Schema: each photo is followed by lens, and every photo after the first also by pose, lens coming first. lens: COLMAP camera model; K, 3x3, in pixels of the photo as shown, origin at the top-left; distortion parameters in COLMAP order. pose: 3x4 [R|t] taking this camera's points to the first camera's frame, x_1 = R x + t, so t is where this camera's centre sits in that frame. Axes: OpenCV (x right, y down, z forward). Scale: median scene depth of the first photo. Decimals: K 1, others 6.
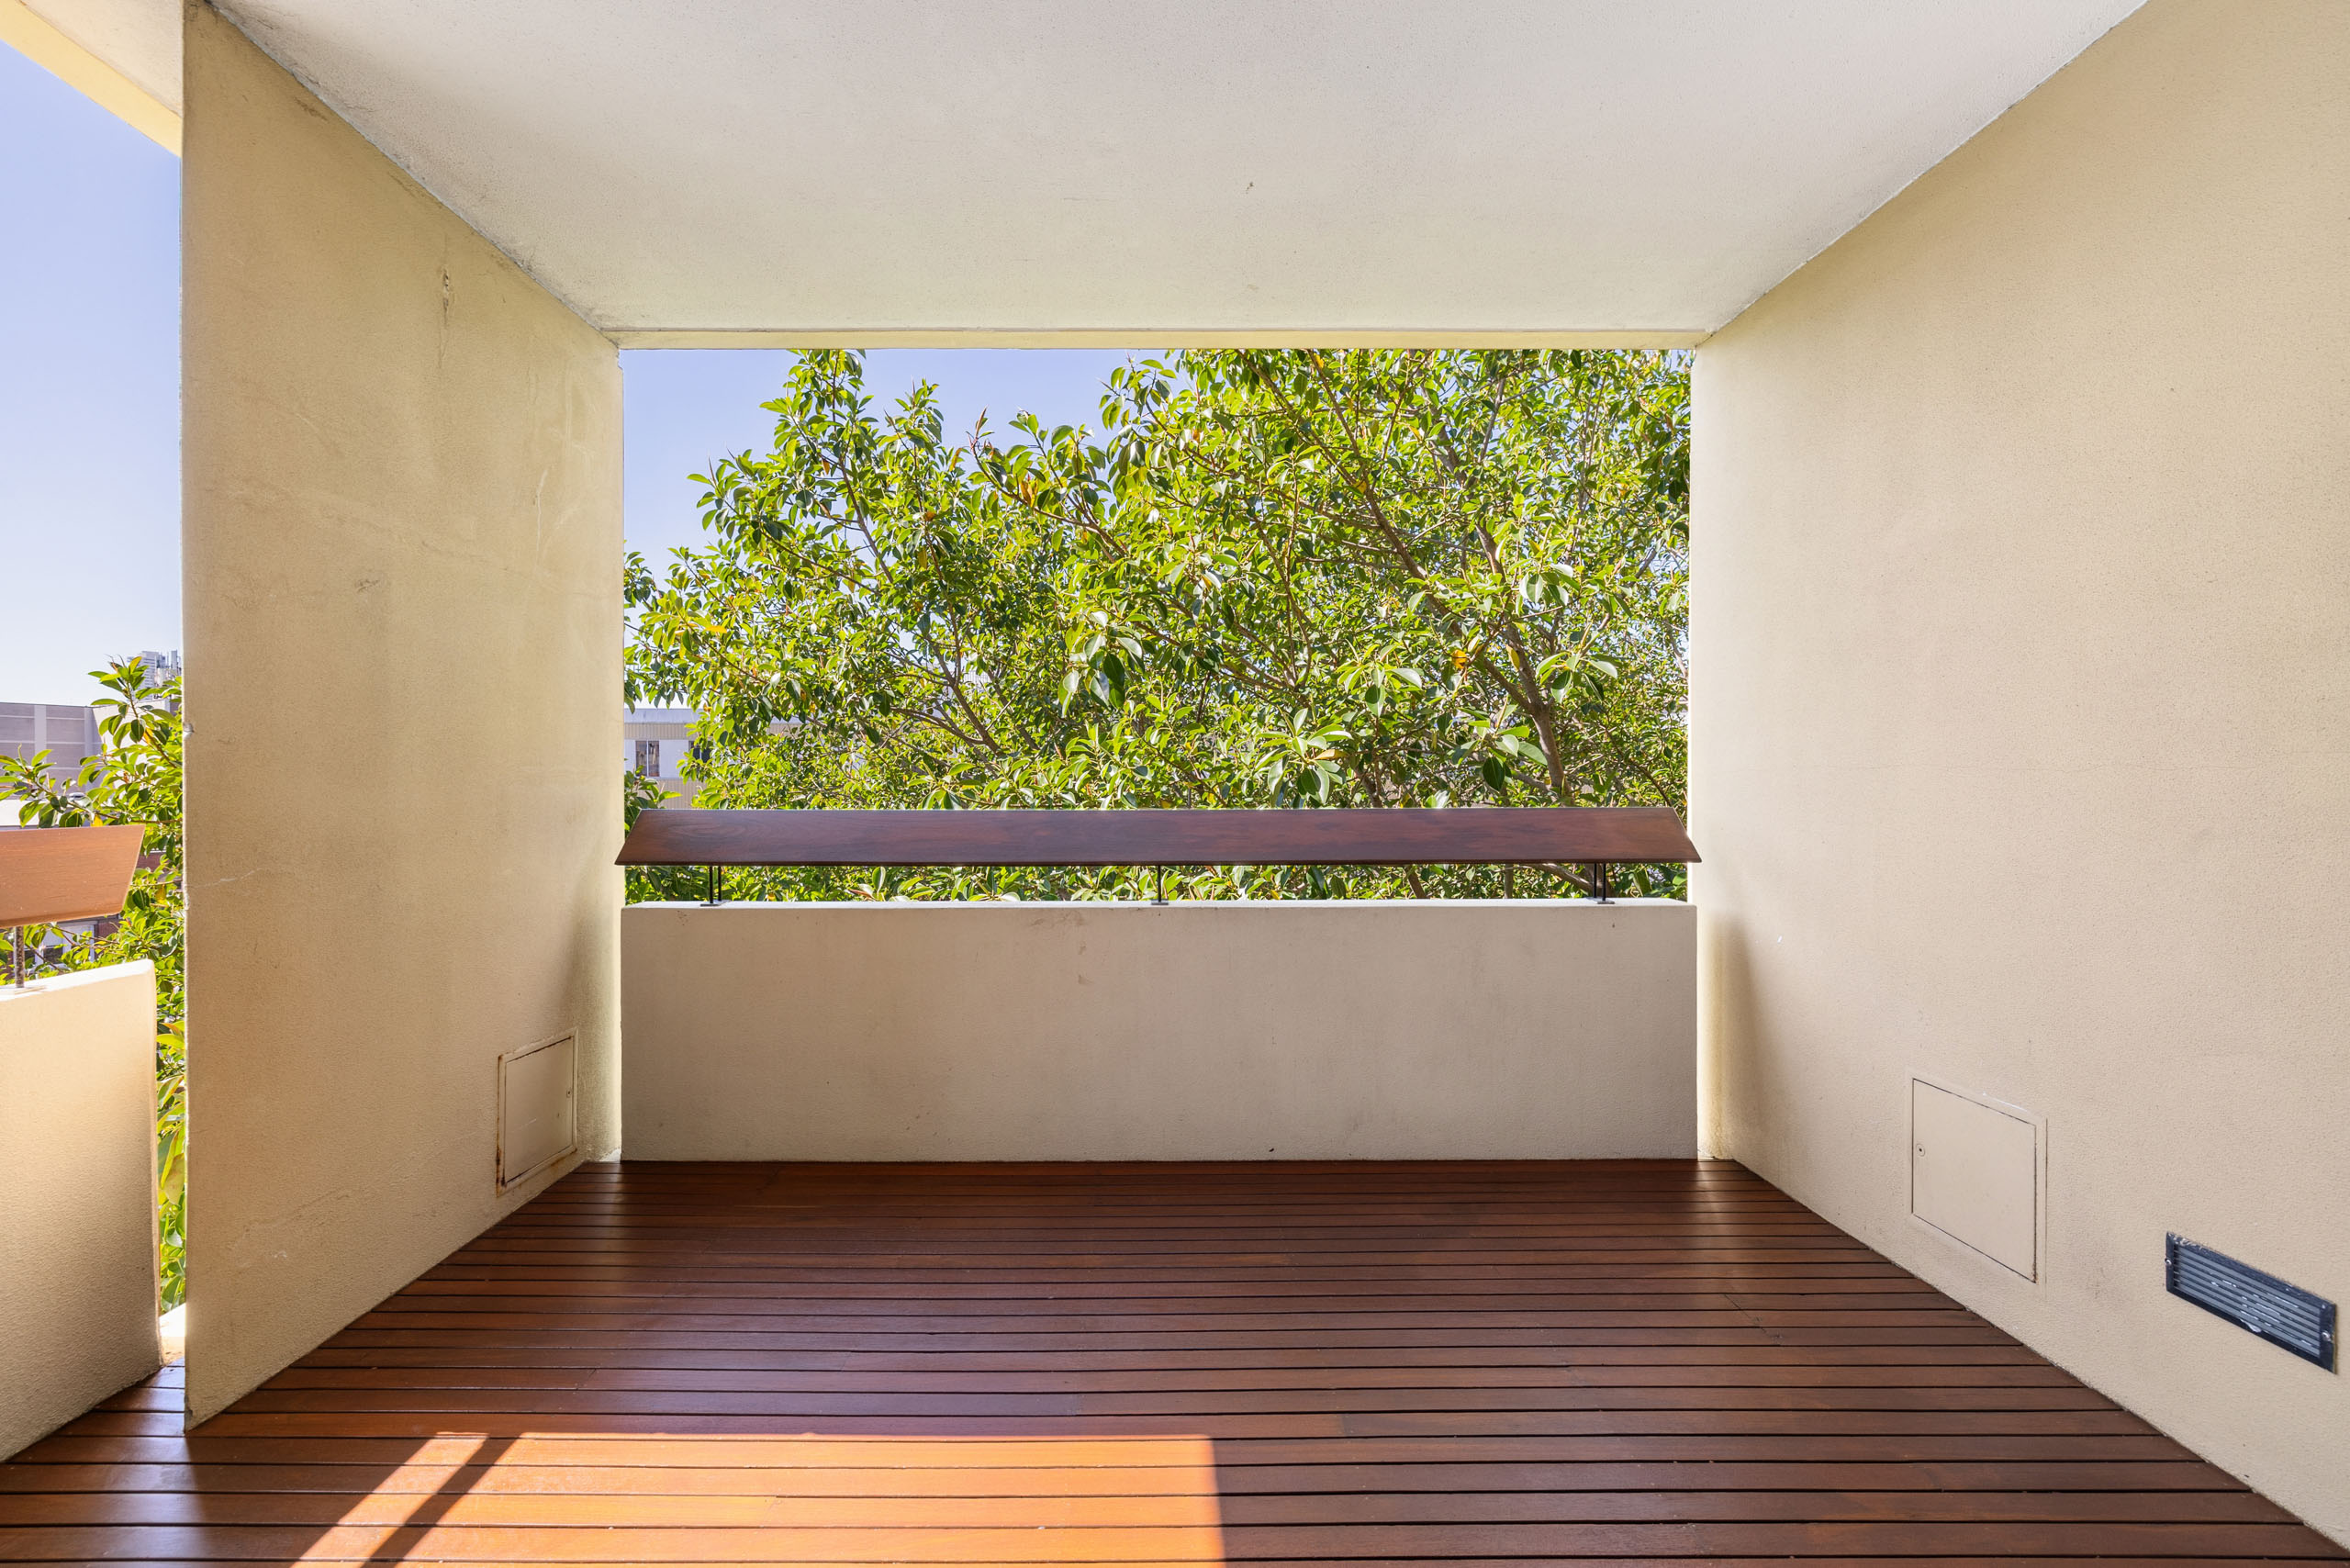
lens RADIAL K [[999.1, 0, 1160.2], [0, 999.1, 779.2], [0, 0, 1]] dist [-0.007452, -0.000501]
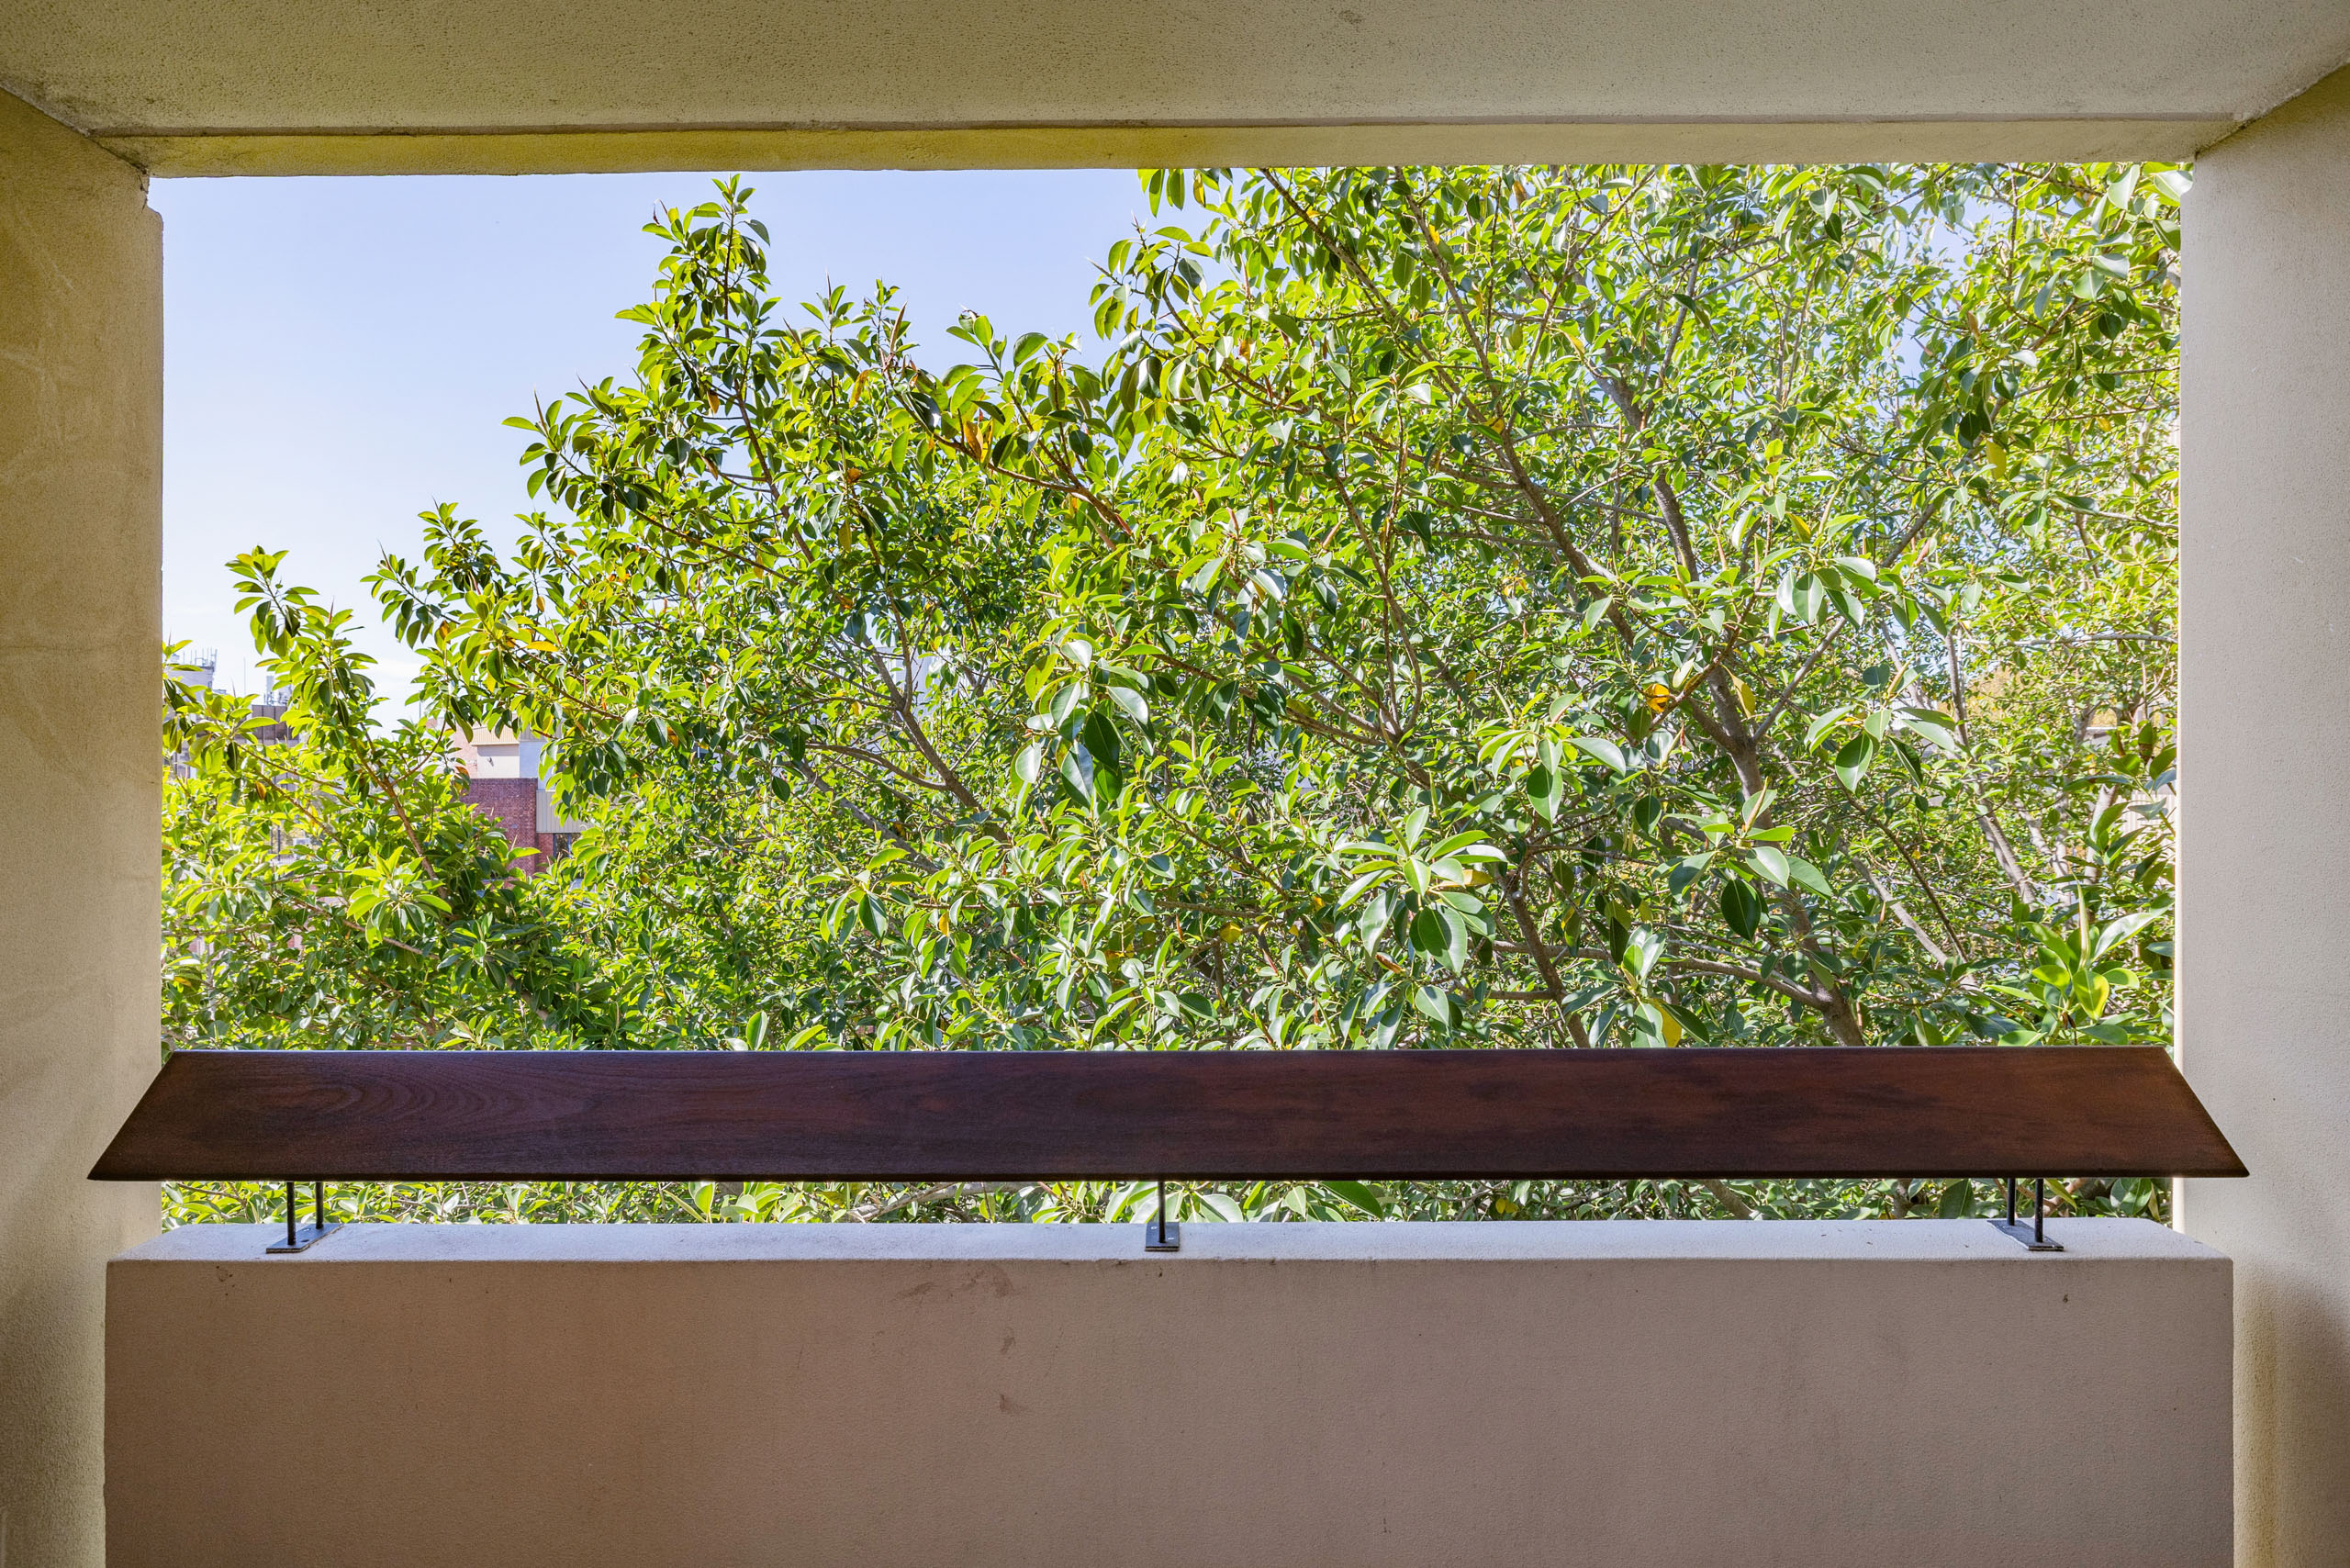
lens RADIAL K [[1222.7, 0, 1166.3], [0, 1222.7, 791.8], [0, 0, 1]] dist [-0.006970, 0.001492]
pose [[0.999543, 0.002244, -0.030133, 0.009600], [-0.002006, 0.999967, 0.007936, -0.059008], [0.030150, -0.007872, 0.999514, 0.190703]]
